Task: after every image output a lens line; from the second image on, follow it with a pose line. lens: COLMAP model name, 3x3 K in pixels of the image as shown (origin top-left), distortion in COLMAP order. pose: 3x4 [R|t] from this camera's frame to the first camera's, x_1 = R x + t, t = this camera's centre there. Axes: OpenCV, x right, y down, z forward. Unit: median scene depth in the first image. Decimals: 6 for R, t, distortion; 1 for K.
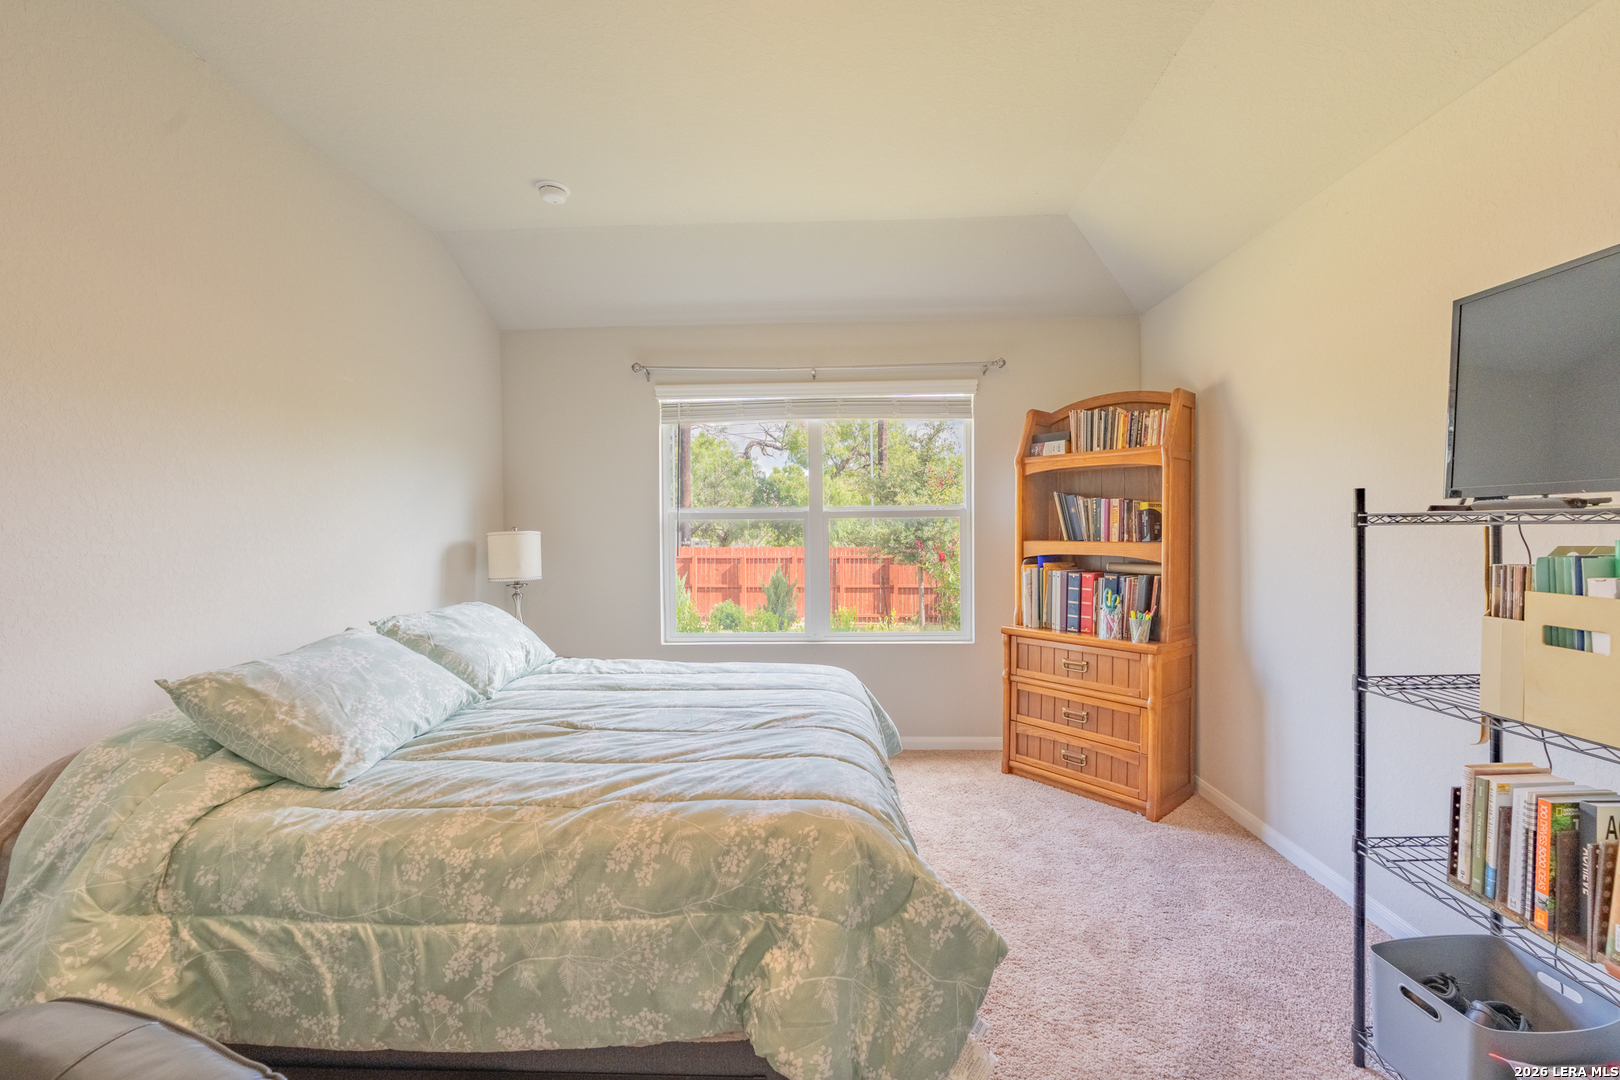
lens RADIAL K [[653.4, 0, 813.9], [0, 653.4, 540.2], [0, 0, 1]] dist [-0.001743, -0.000356]
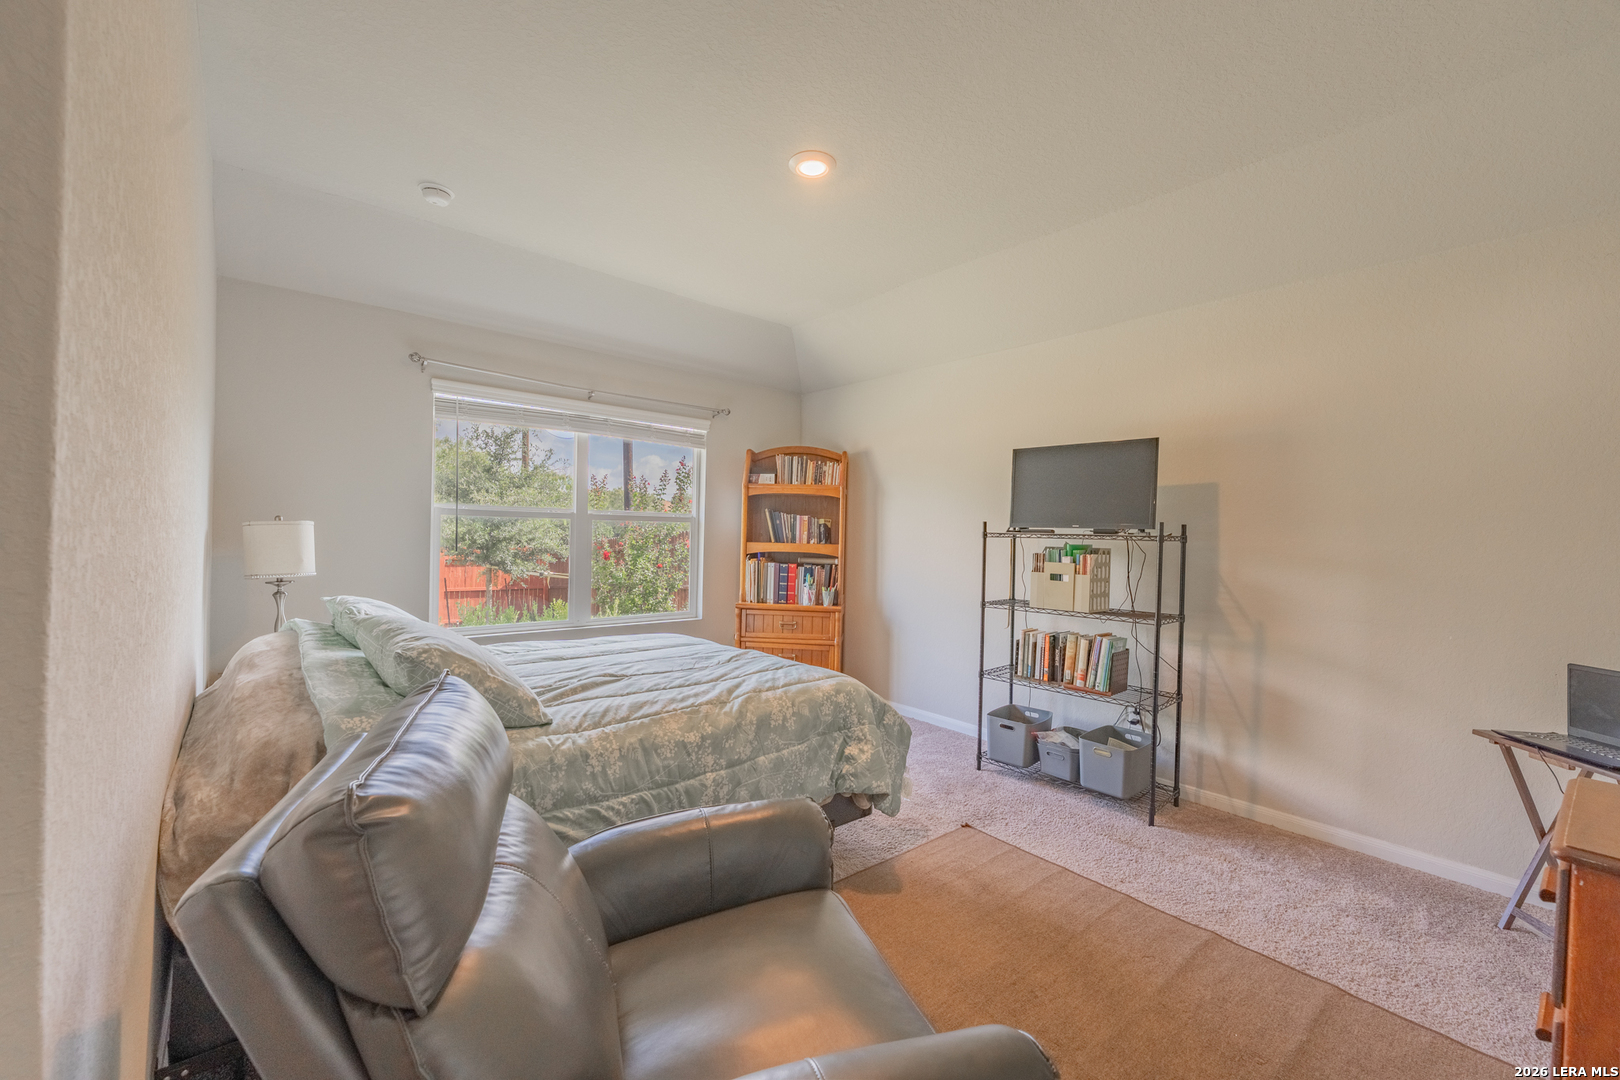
lens RADIAL K [[653.4, 0, 813.9], [0, 653.4, 540.2], [0, 0, 1]] dist [-0.001743, -0.000356]
pose [[0.726585, 0.019801, 0.686792, -1.177670], [-0.016150, 0.999801, -0.011739, 0.024478], [-0.686887, -0.002562, 0.726760, -0.277191]]
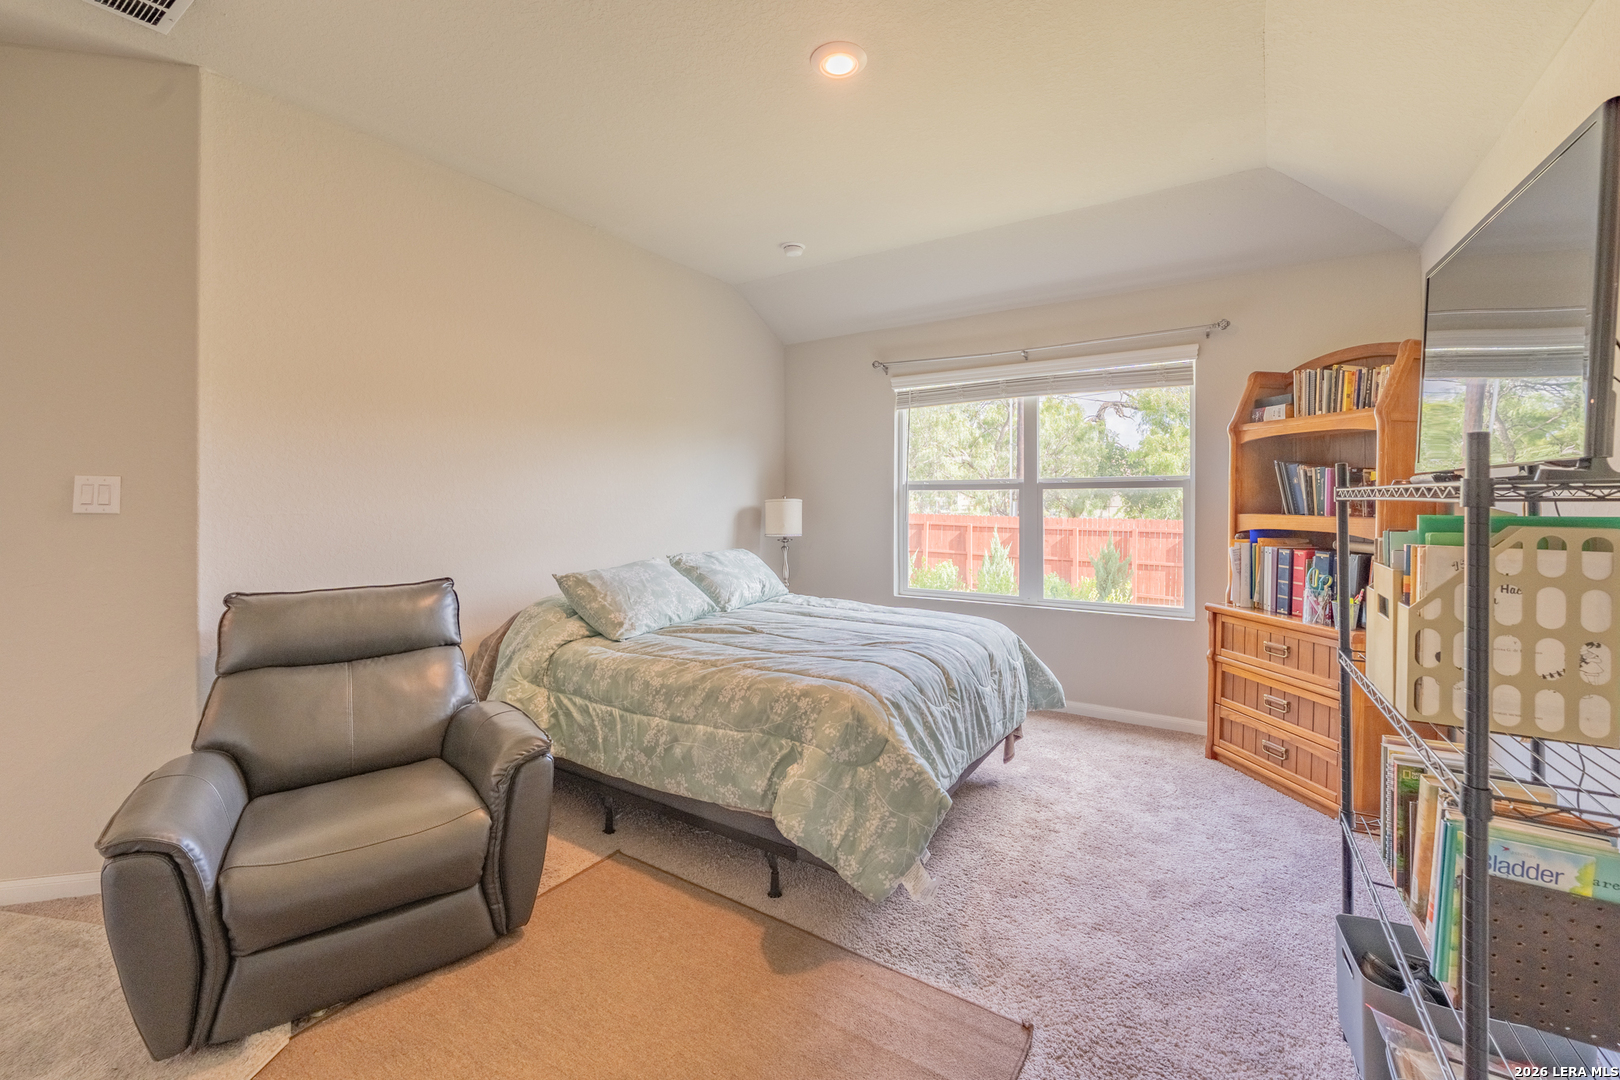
lens RADIAL K [[680.2, 0, 812.9], [0, 680.2, 499.0], [0, 0, 1]] dist [0.001214, -0.000122]
pose [[0.858139, 0.008011, -0.513355, 0.645794], [-0.016071, 0.999807, -0.011262, 0.001428], [0.513166, 0.017915, 0.858102, -0.319524]]
